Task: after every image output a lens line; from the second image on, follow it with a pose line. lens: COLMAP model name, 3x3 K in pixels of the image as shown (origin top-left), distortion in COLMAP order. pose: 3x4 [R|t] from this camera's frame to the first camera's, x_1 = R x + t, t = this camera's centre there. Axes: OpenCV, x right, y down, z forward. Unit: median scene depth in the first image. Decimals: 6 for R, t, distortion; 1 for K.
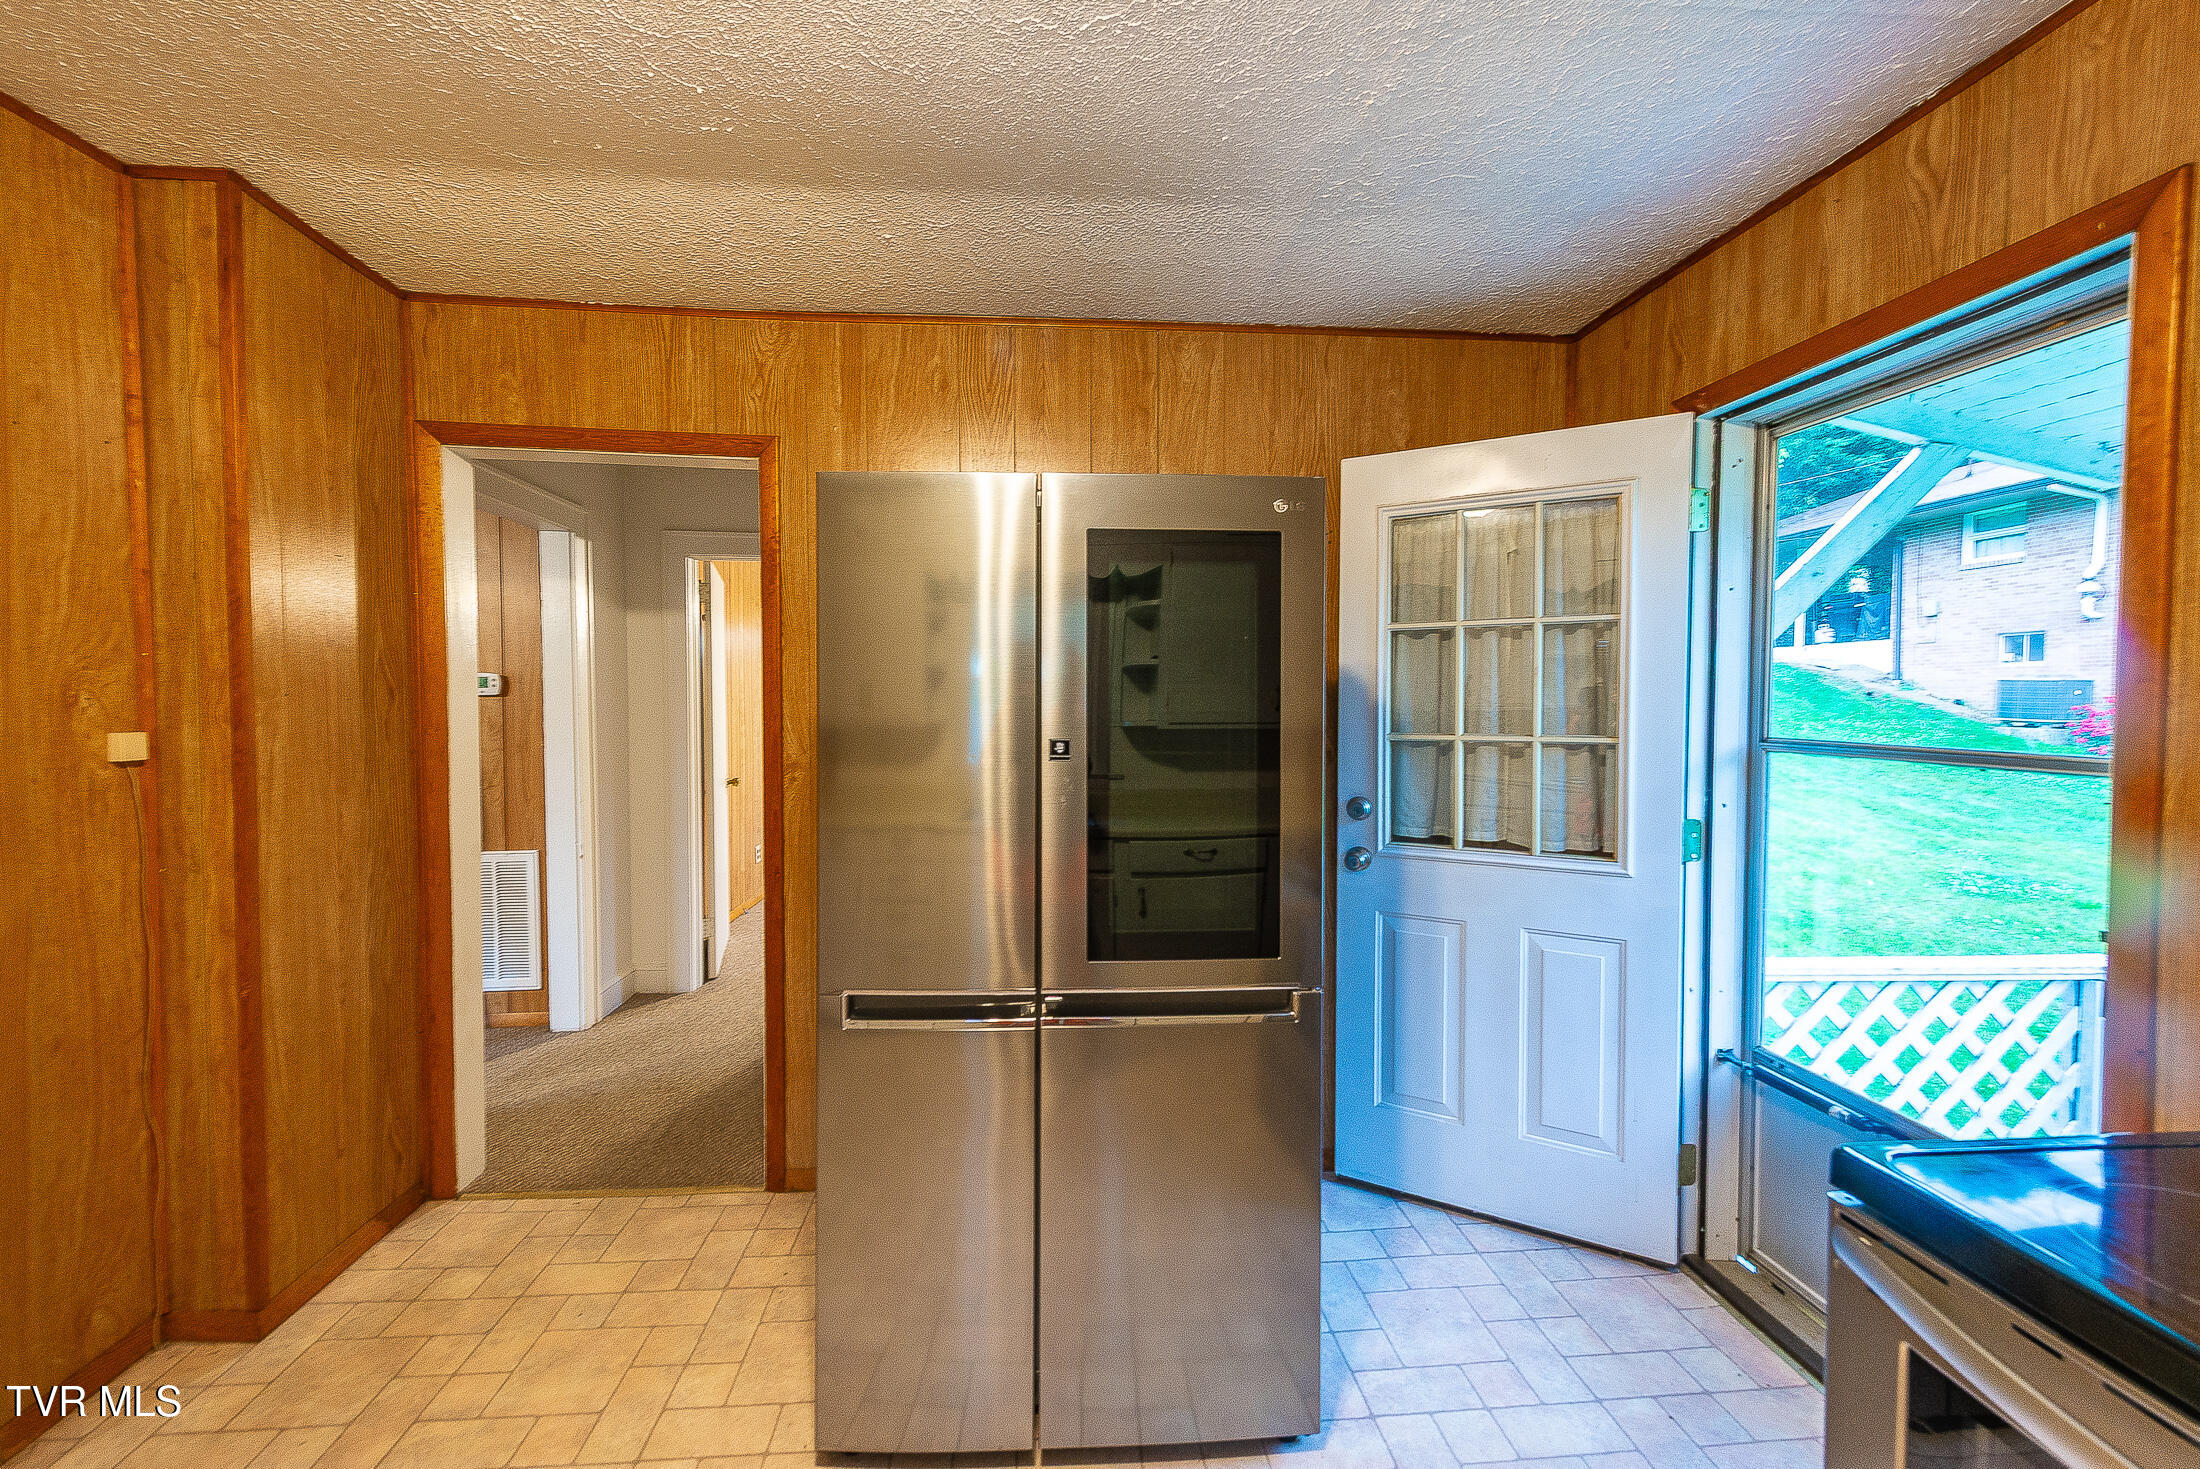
lens RADIAL K [[870.0, 0, 1097.4], [0, 870.0, 726.9], [0, 0, 1]] dist [0.012166, -0.003276]
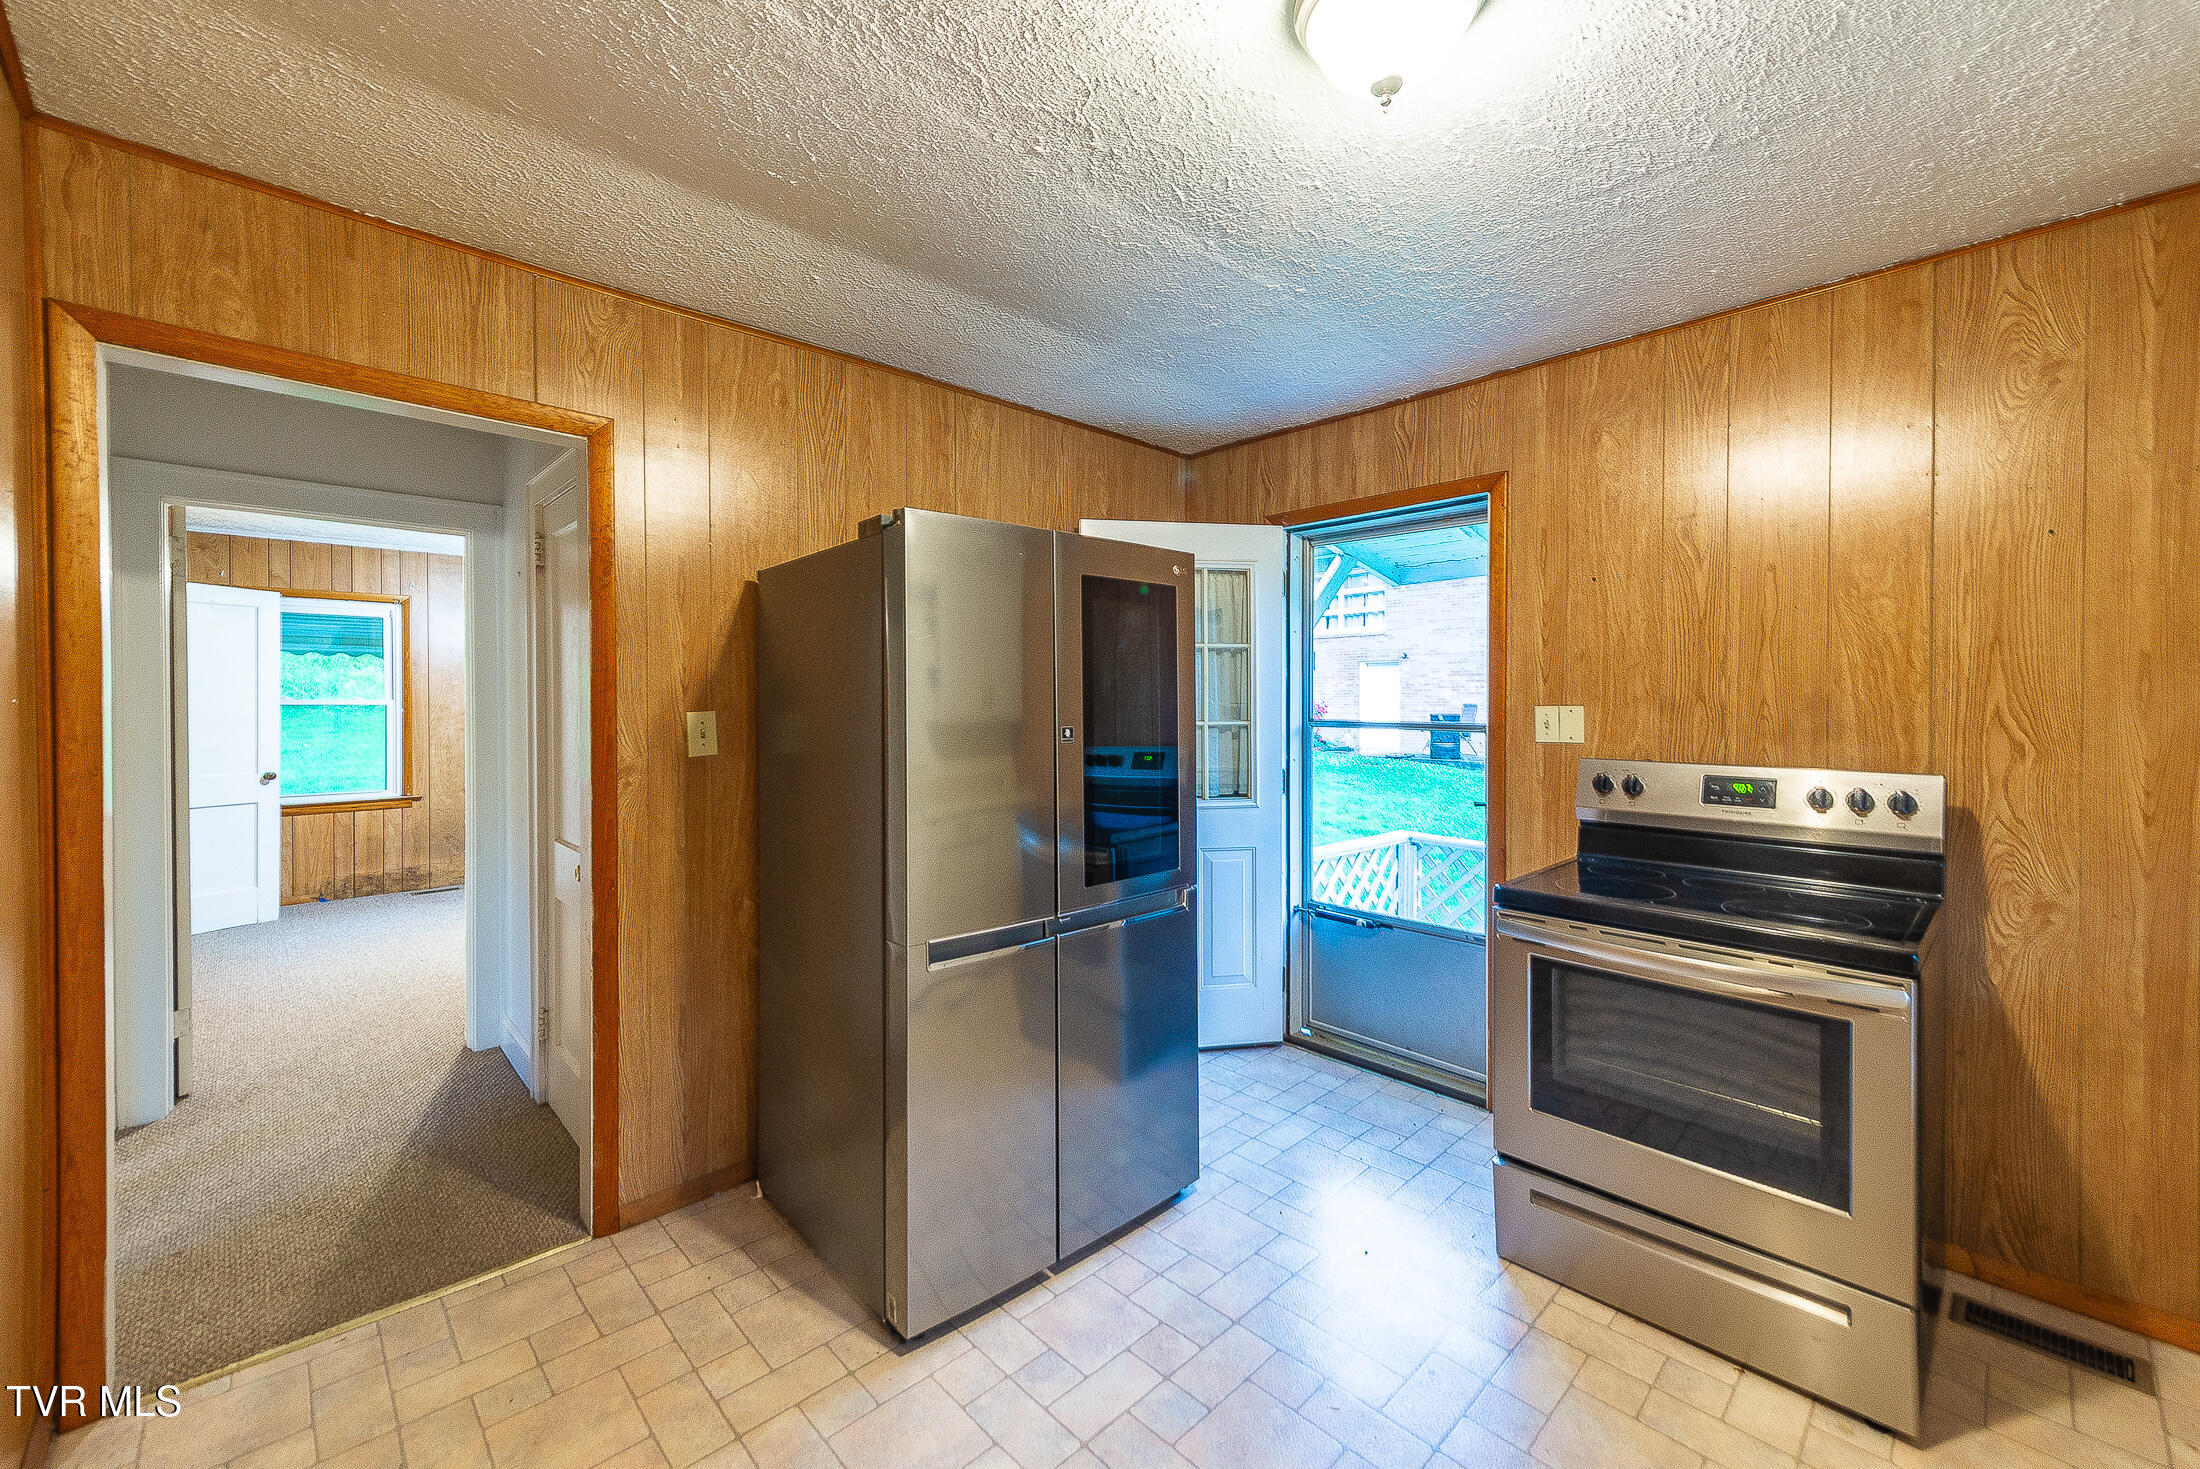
lens RADIAL K [[870.0, 0, 1111.6], [0, 870.0, 713.3], [0, 0, 1]] dist [0.012166, -0.003276]
pose [[0.770511, -0.014003, 0.637273, -0.607501], [0.023677, 0.999697, -0.006660, 0.002387], [-0.636987, 0.020221, 0.770609, -0.066610]]
